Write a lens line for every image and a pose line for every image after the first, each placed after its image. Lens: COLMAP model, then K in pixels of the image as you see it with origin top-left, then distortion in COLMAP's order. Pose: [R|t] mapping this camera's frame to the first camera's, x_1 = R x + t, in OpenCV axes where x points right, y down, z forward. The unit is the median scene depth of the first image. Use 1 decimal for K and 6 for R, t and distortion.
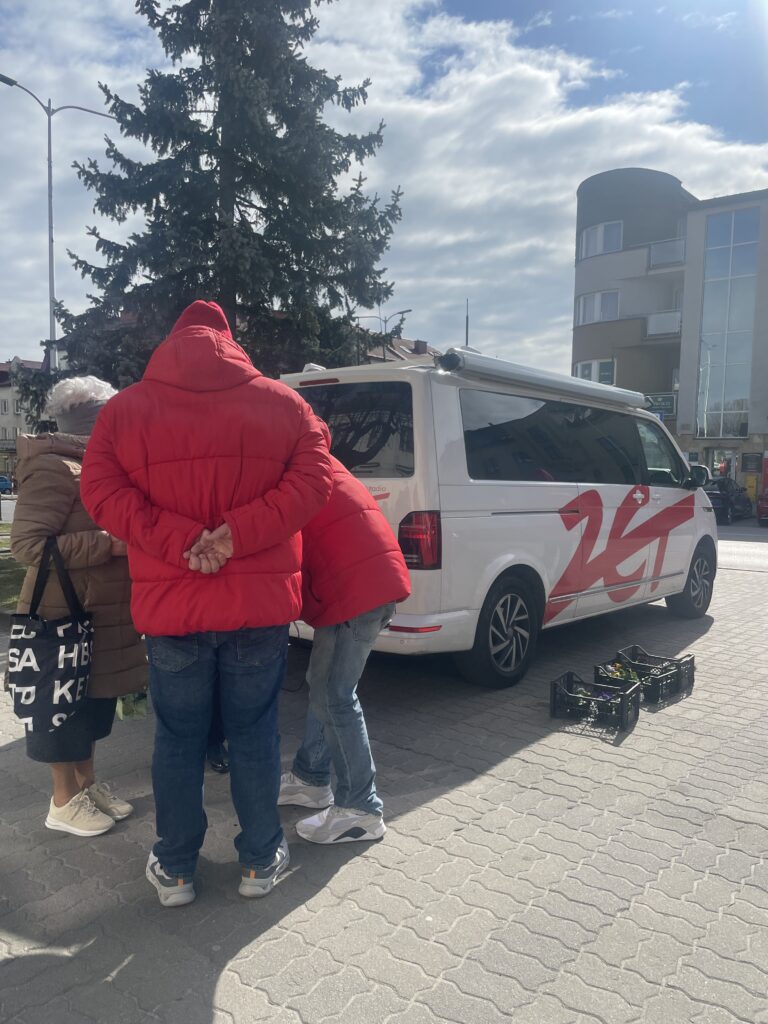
lens RADIAL K [[773.7, 0, 384.0], [0, 773.7, 512.0], [0, 0, 1]] dist [0.110886, -0.164025]
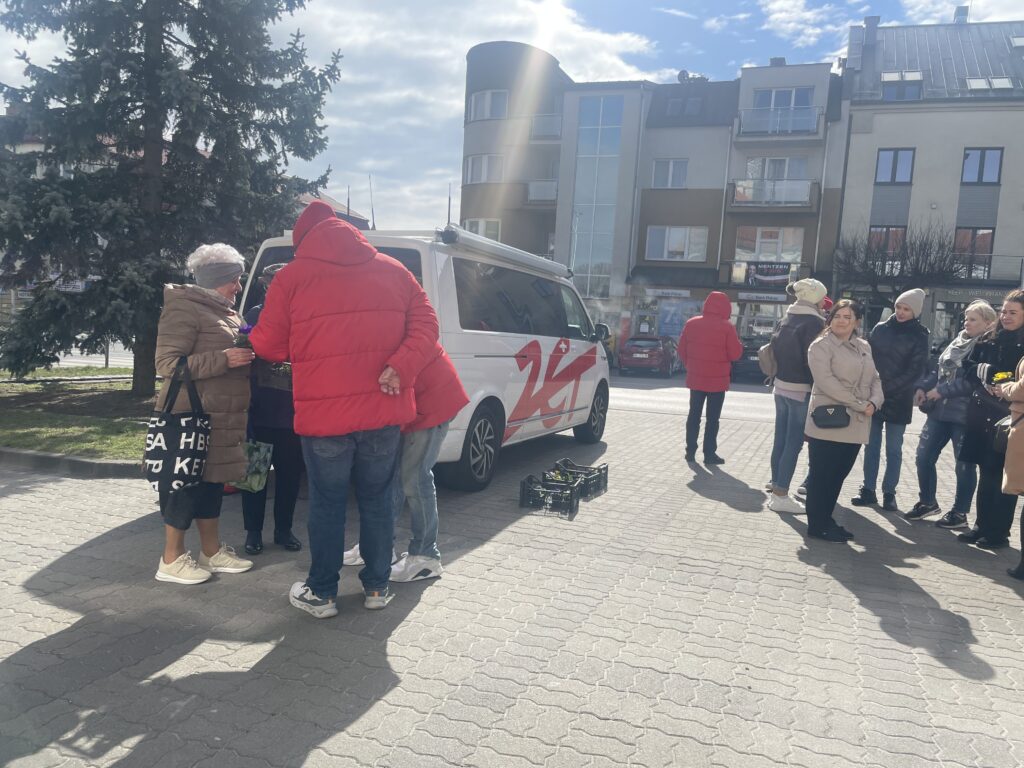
lens RADIAL K [[758.8, 0, 512.0], [0, 758.8, 384.0], [0, 0, 1]] dist [0.119759, -0.151544]
pose [[0.950724, 0.013019, 0.309764, -0.167290], [-0.023219, 0.999302, 0.029263, 0.008430], [-0.309166, -0.035014, 0.950363, -0.192332]]
